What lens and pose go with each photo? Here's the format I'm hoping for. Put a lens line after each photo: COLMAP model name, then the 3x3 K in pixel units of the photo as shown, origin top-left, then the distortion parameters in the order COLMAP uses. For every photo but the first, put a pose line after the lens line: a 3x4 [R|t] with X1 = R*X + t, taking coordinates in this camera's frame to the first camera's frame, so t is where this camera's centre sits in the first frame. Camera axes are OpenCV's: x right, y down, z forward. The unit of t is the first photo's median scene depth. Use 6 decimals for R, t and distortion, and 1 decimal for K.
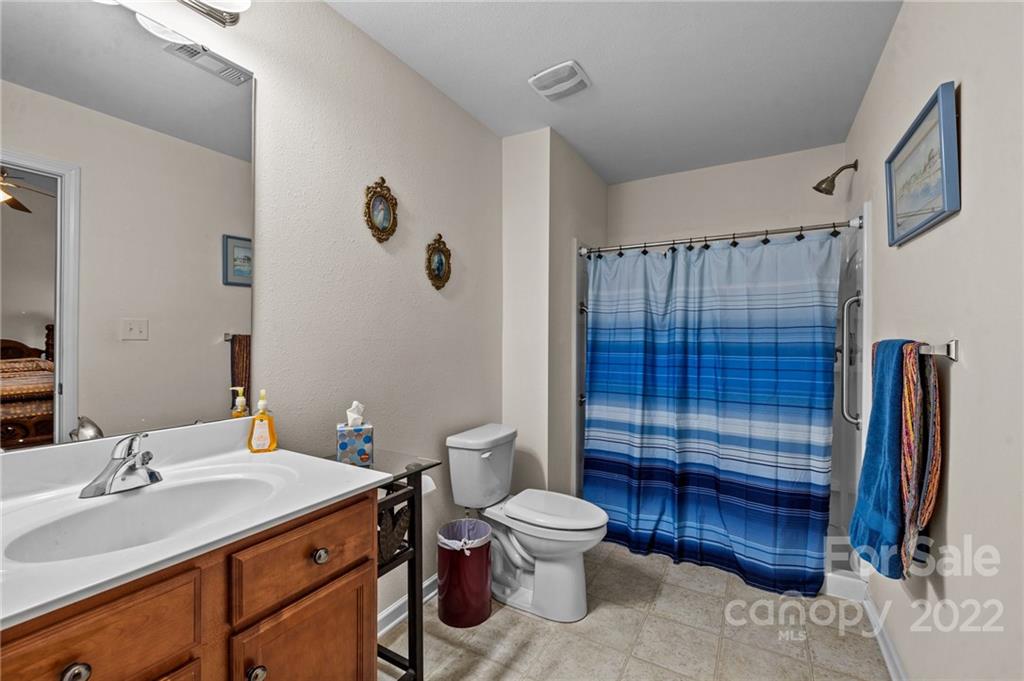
lens RADIAL K [[431.9, 0, 507.3], [0, 431.9, 335.4], [0, 0, 1]] dist [-0.000528, -0.000101]
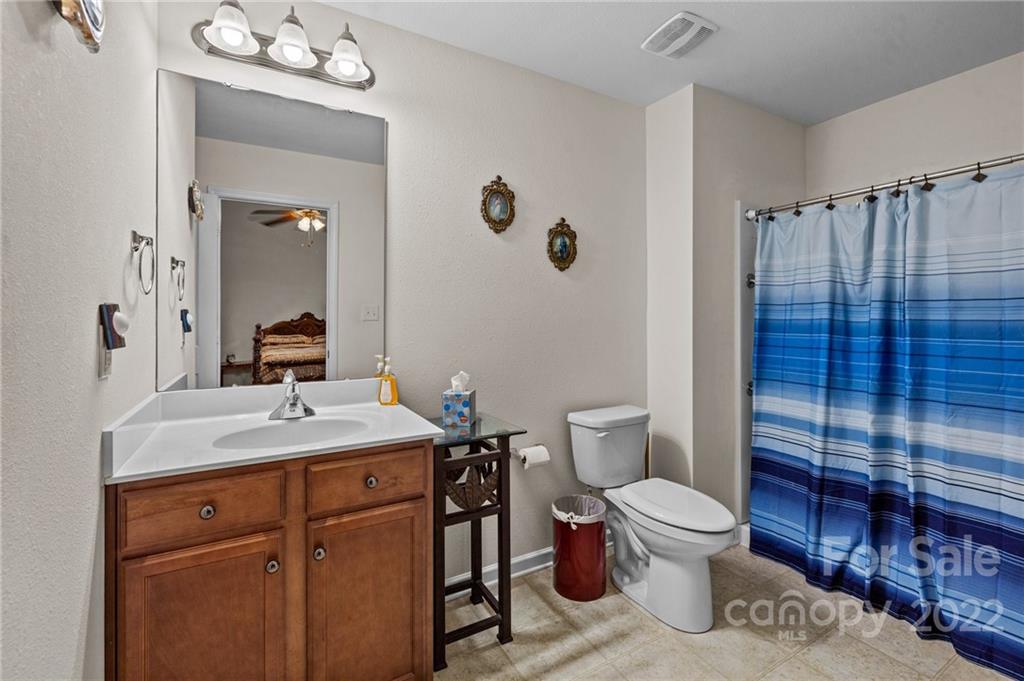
lens RADIAL K [[439.5, 0, 511.6], [0, 439.5, 310.5], [0, 0, 1]] dist [-0.000020, 0.000136]
pose [[0.866771, -0.015877, -0.498454, 0.256312], [0.010183, 0.999848, -0.014140, 0.003493], [0.498603, 0.007180, 0.866801, 0.017357]]
